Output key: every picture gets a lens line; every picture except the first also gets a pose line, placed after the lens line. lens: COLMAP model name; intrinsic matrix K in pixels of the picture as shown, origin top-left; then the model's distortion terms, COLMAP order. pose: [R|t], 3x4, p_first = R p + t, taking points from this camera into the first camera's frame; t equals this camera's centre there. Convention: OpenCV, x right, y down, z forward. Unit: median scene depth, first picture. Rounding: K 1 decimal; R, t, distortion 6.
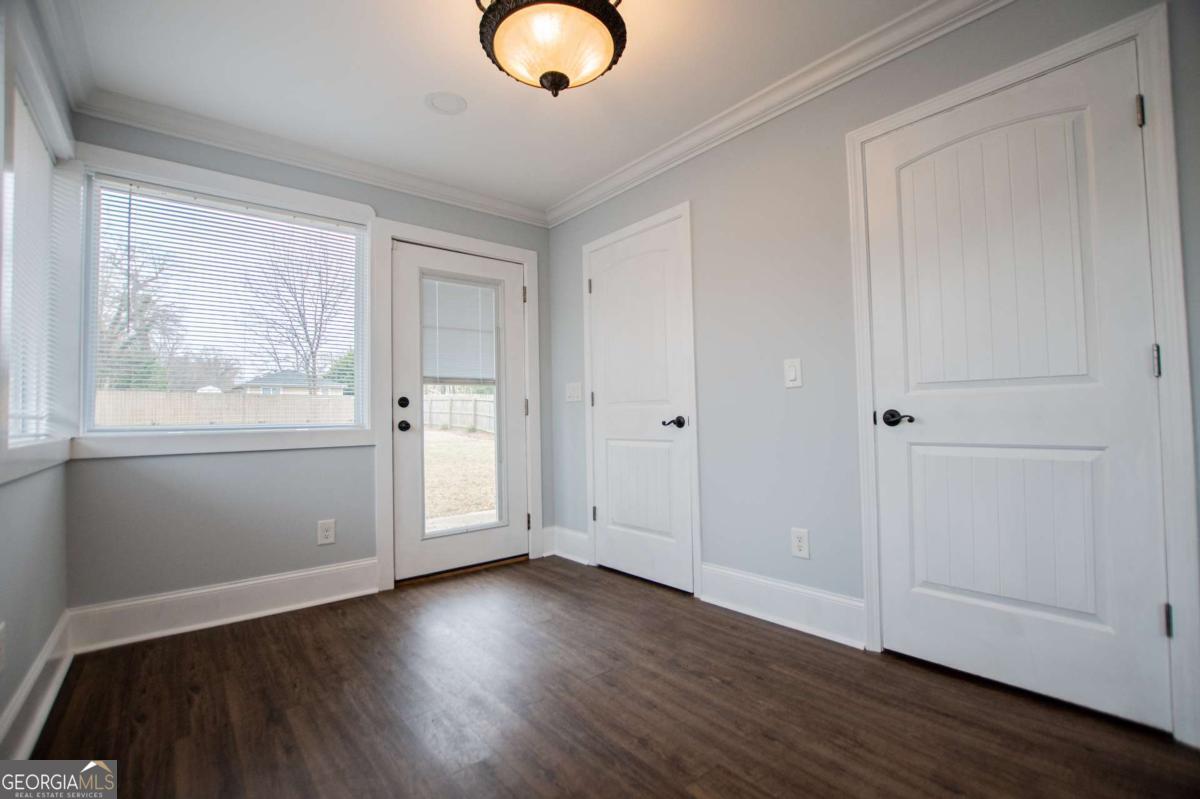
lens RADIAL K [[523.0, 0, 618.3], [0, 523.0, 402.7], [0, 0, 1]] dist [-0.034580, 0.000161]
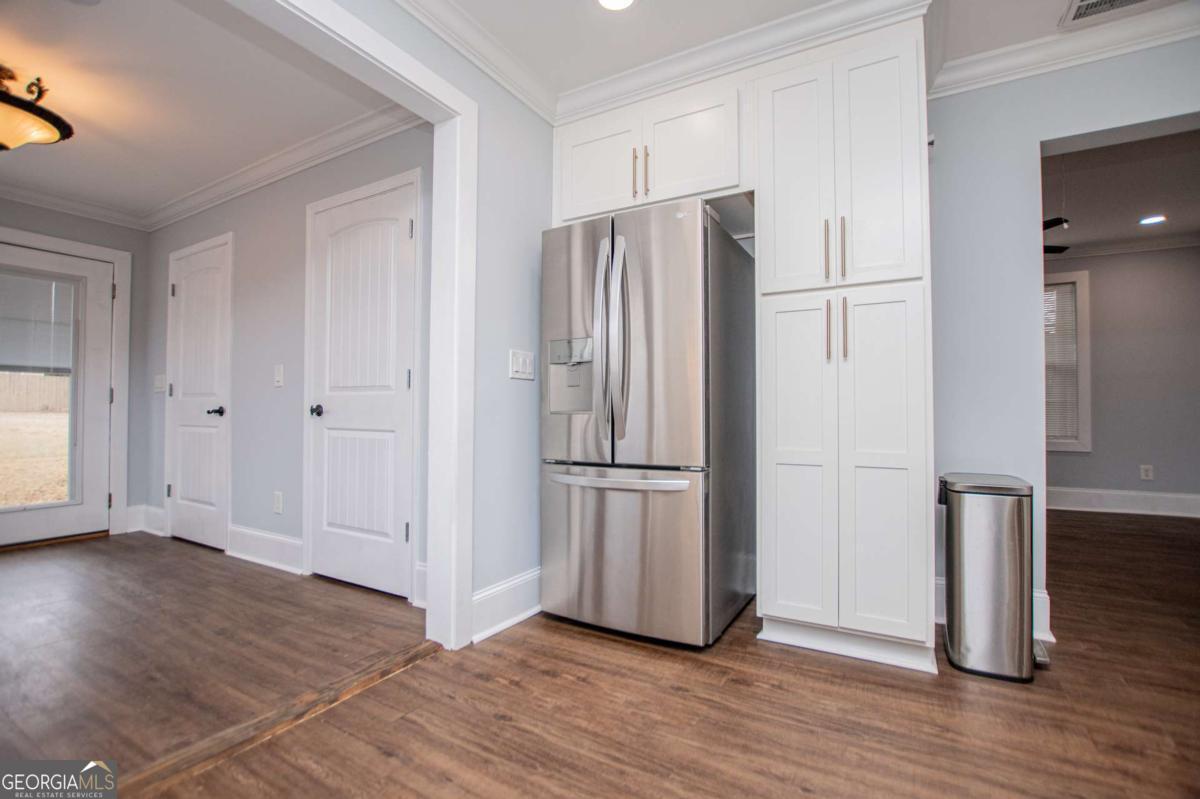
lens RADIAL K [[539.0, 0, 614.0], [0, 539.0, 401.2], [0, 0, 1]] dist [-0.024569, -0.000068]
pose [[0.946728, 0.030479, 0.320589, 0.732727], [-0.031686, 0.999497, -0.001451, -0.017376], [-0.320472, -0.008785, 0.947217, -0.590254]]
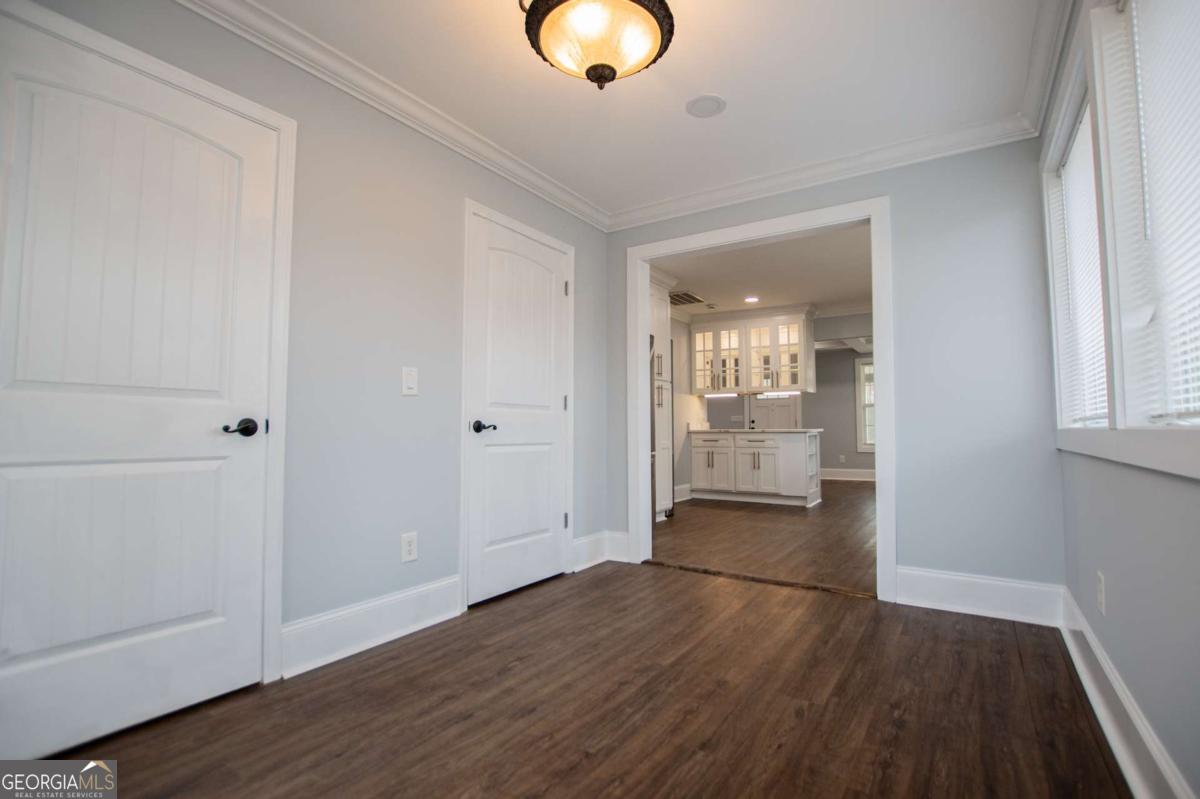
lens RADIAL K [[541.9, 0, 603.3], [0, 541.9, 399.1], [0, 0, 1]] dist [-0.023772, 0.000275]
pose [[-0.260496, 0.073740, 0.962655, -0.806816], [-0.021259, 0.996399, -0.082077, 0.058819], [-0.965241, -0.041846, -0.257991, 0.927016]]
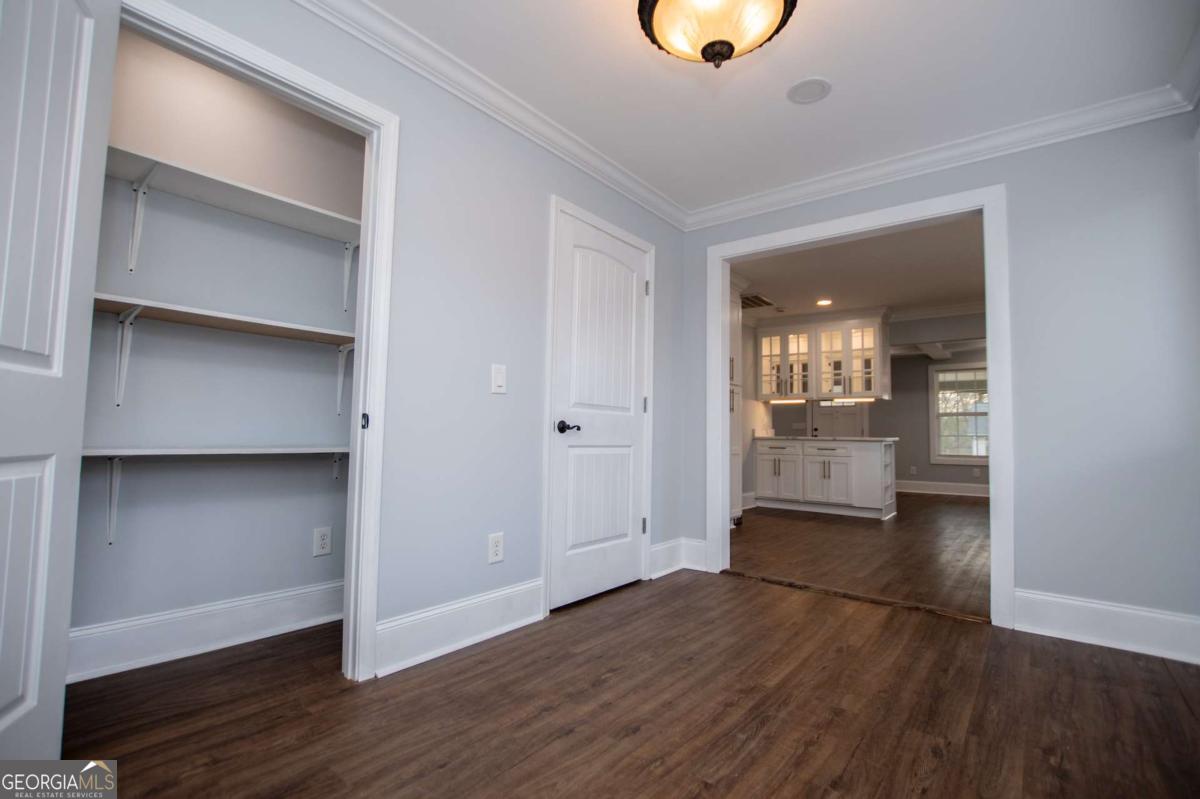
lens RADIAL K [[534.7, 0, 600.0], [0, 534.7, 399.5], [0, 0, 1]] dist [-0.023041, 0.000083]
pose [[-0.167336, 0.079502, 0.982689, -0.732431], [-0.044583, 0.995114, -0.088099, 0.066842], [-0.984891, -0.058553, -0.162973, 0.997341]]
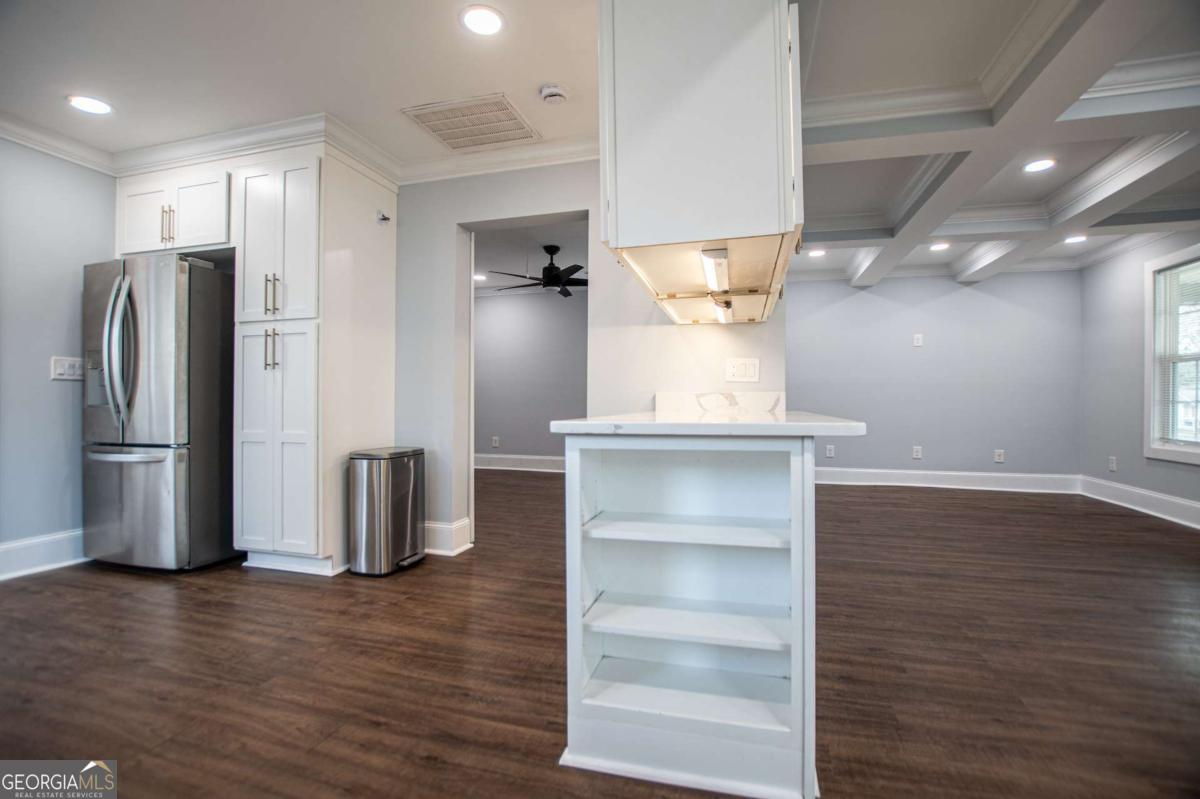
lens RADIAL K [[523.2, 0, 610.9], [0, 523.2, 402.3], [0, 0, 1]] dist [-0.027566, -0.000317]
pose [[0.836939, 0.022356, 0.546840, 1.346616], [-0.035449, 0.999282, 0.013401, -0.065298], [-0.546147, -0.030601, 0.837130, -1.348788]]
